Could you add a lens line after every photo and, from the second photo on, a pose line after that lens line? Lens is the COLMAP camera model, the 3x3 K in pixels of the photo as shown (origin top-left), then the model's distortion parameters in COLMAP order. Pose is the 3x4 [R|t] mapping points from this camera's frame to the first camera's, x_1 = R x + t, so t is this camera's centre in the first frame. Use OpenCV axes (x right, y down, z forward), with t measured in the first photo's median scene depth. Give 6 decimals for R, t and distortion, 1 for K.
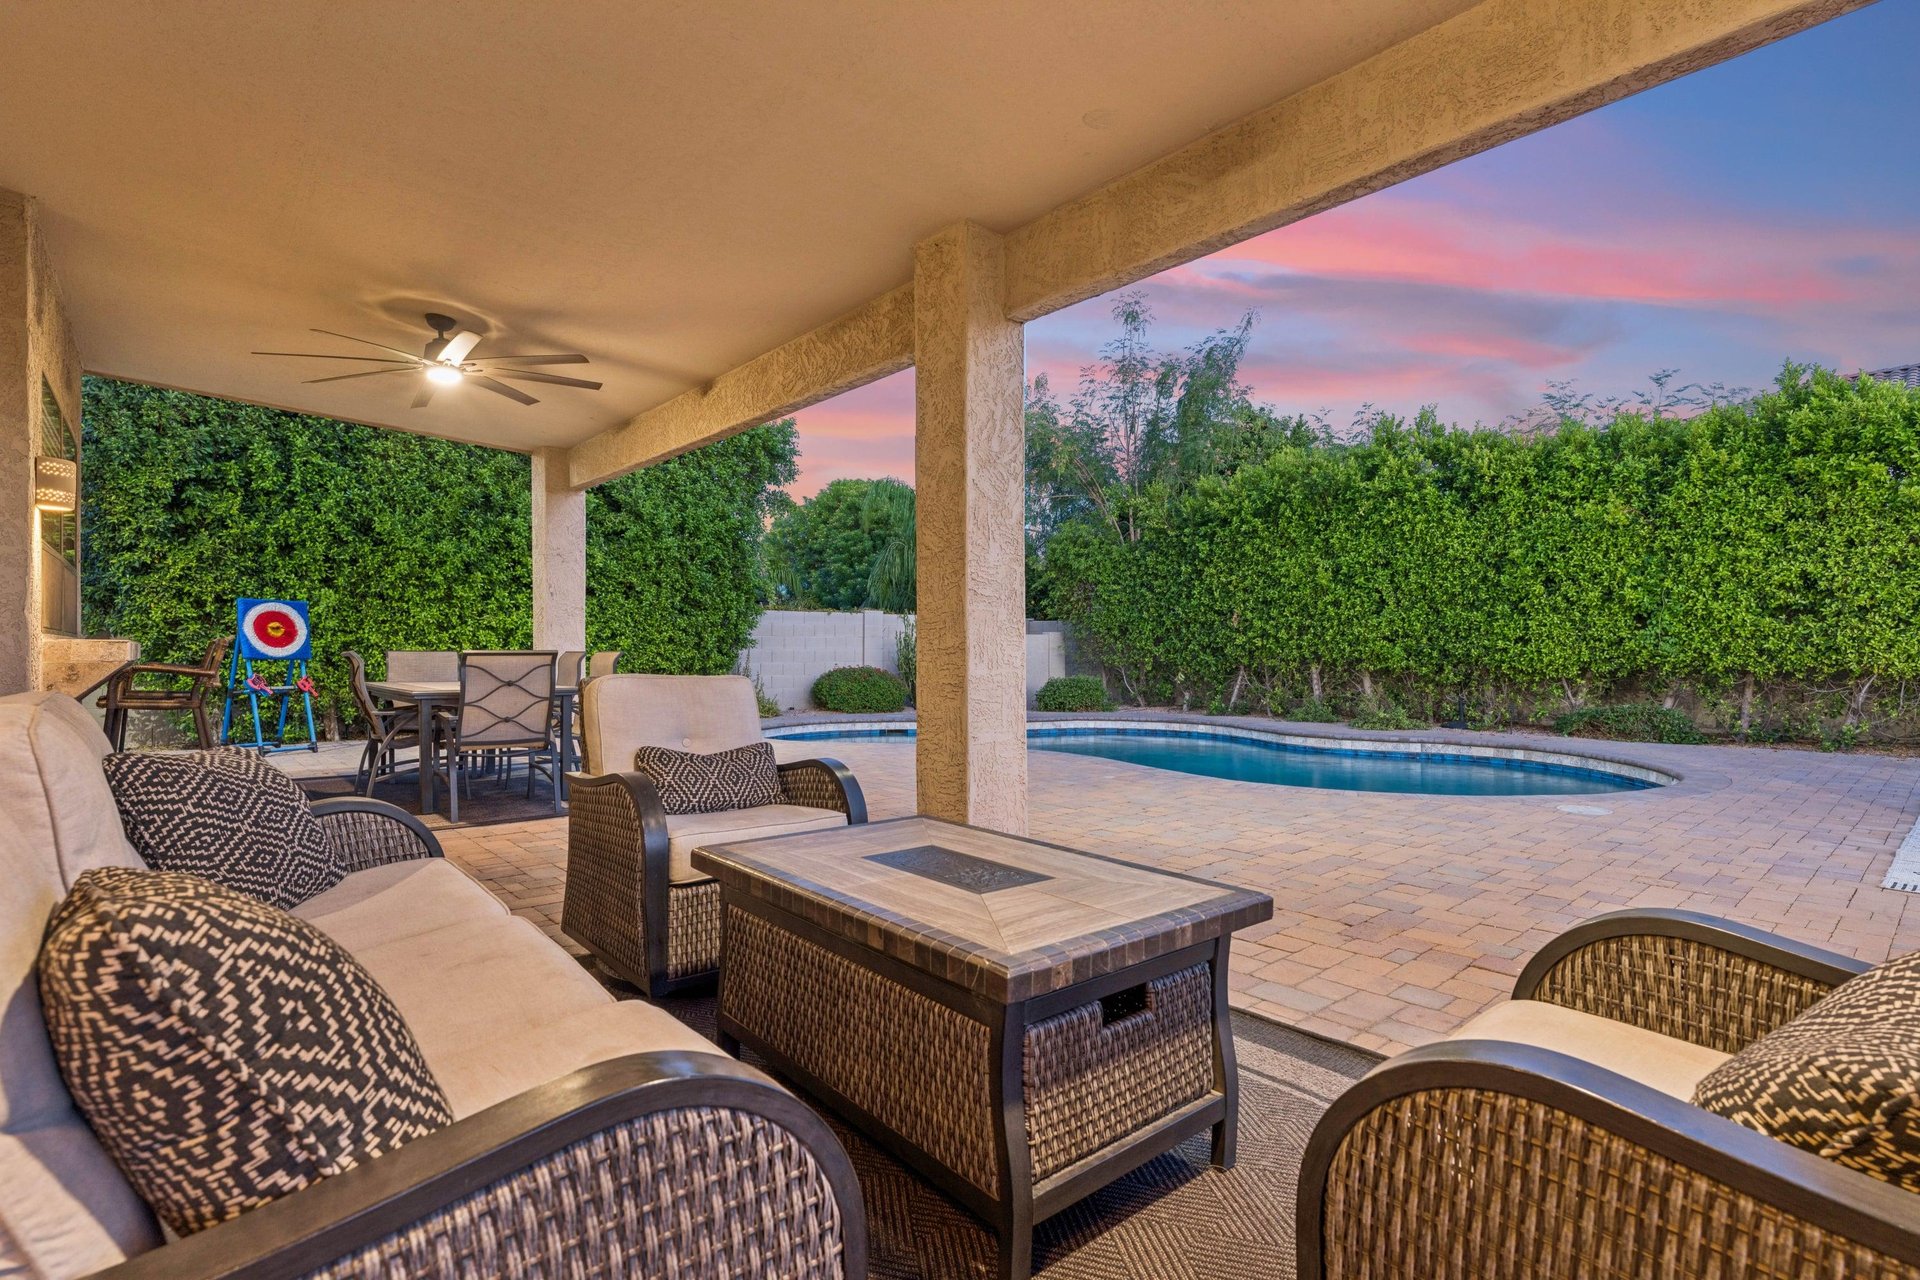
lens RADIAL K [[910.0, 0, 963.8], [0, 910.0, 645.8], [0, 0, 1]] dist [0.000337, -0.000315]
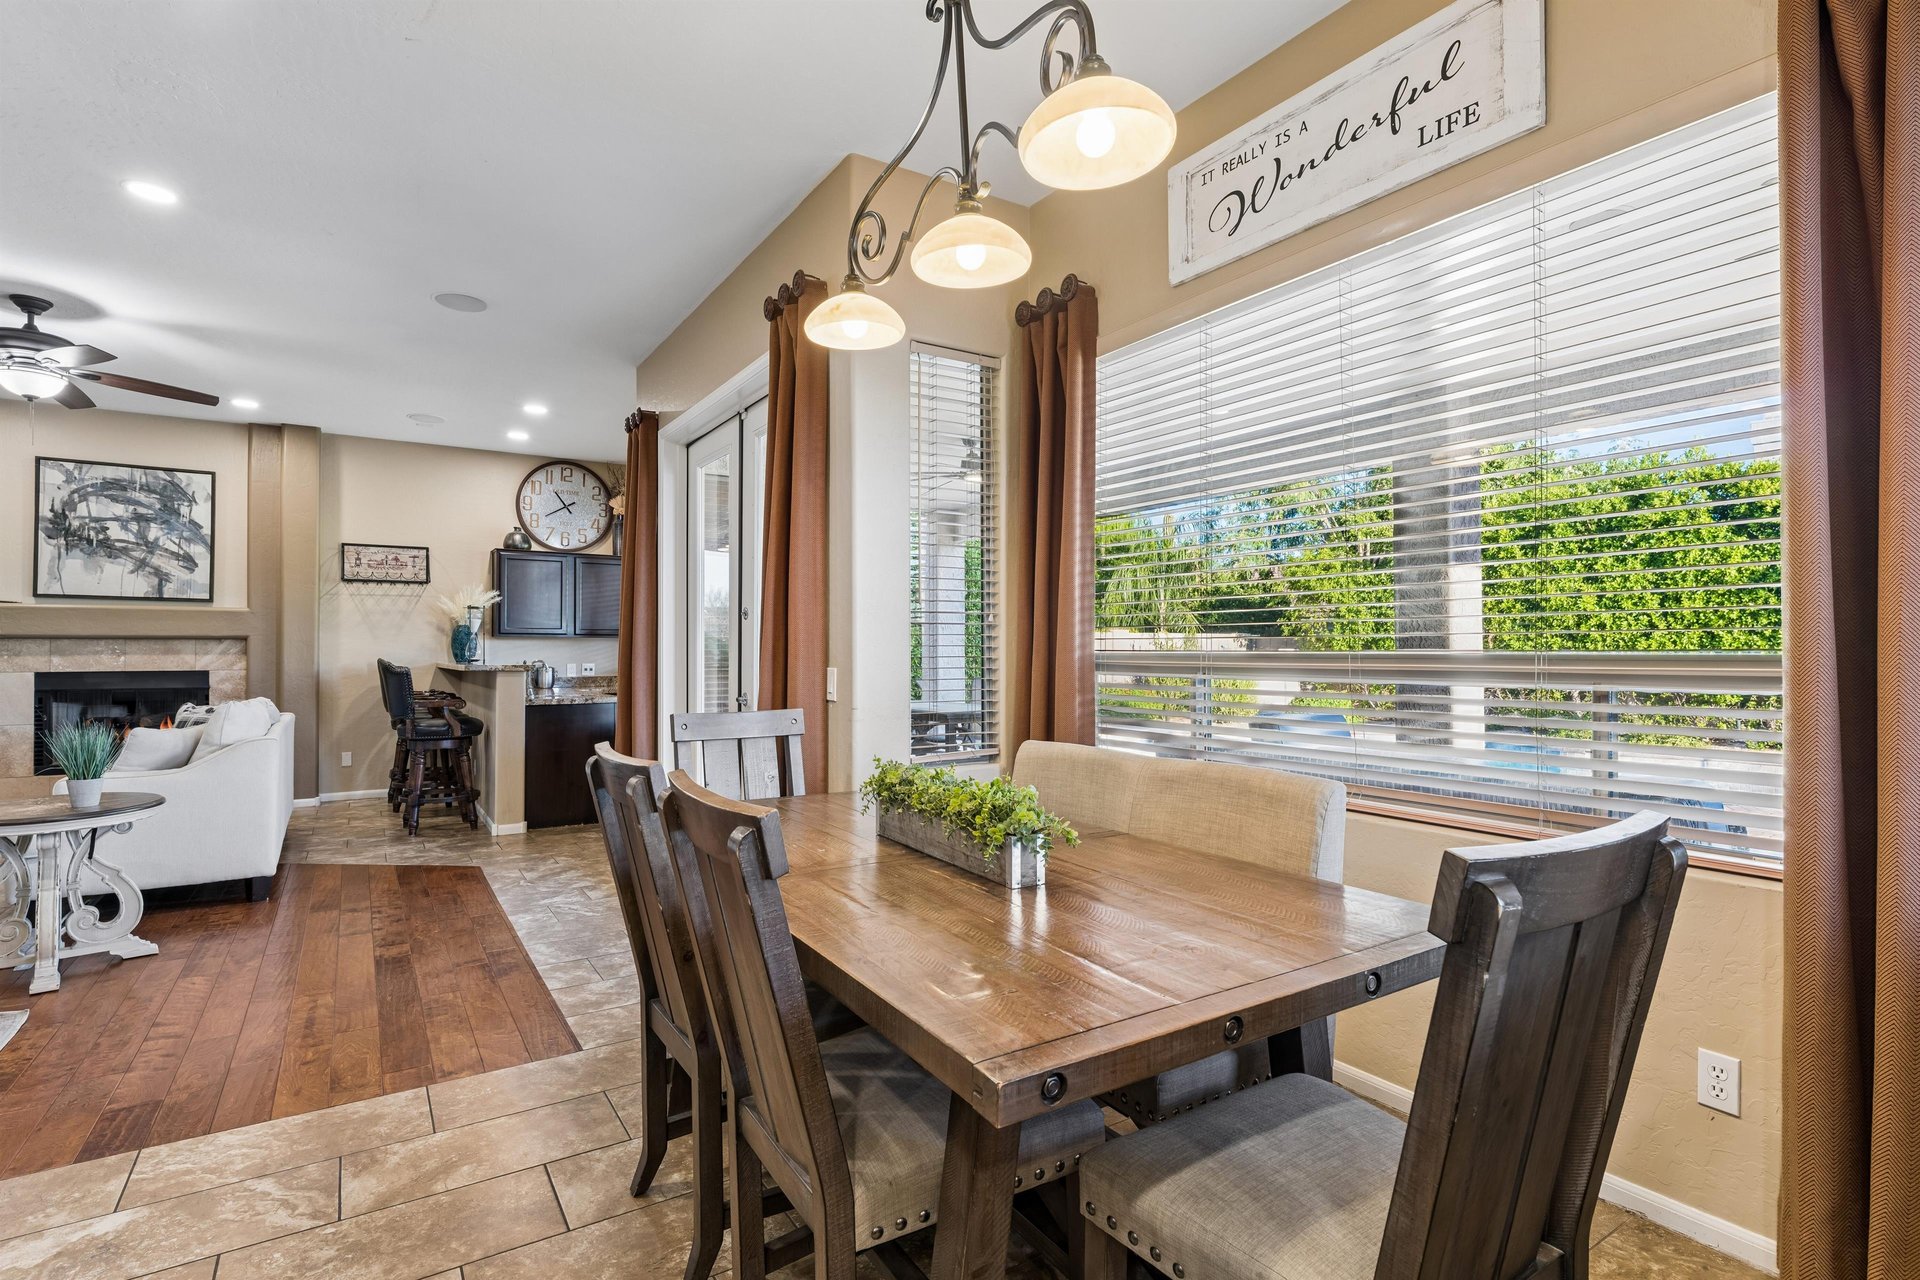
lens RADIAL K [[923.8, 0, 961.4], [0, 923.8, 642.3], [0, 0, 1]] dist [-0.002313, -0.000063]
pose [[0.990341, -0.001119, -0.138650, -0.180261], [0.000079, 0.999972, -0.007505, -0.021007], [0.138655, 0.007421, 0.990313, -0.161948]]
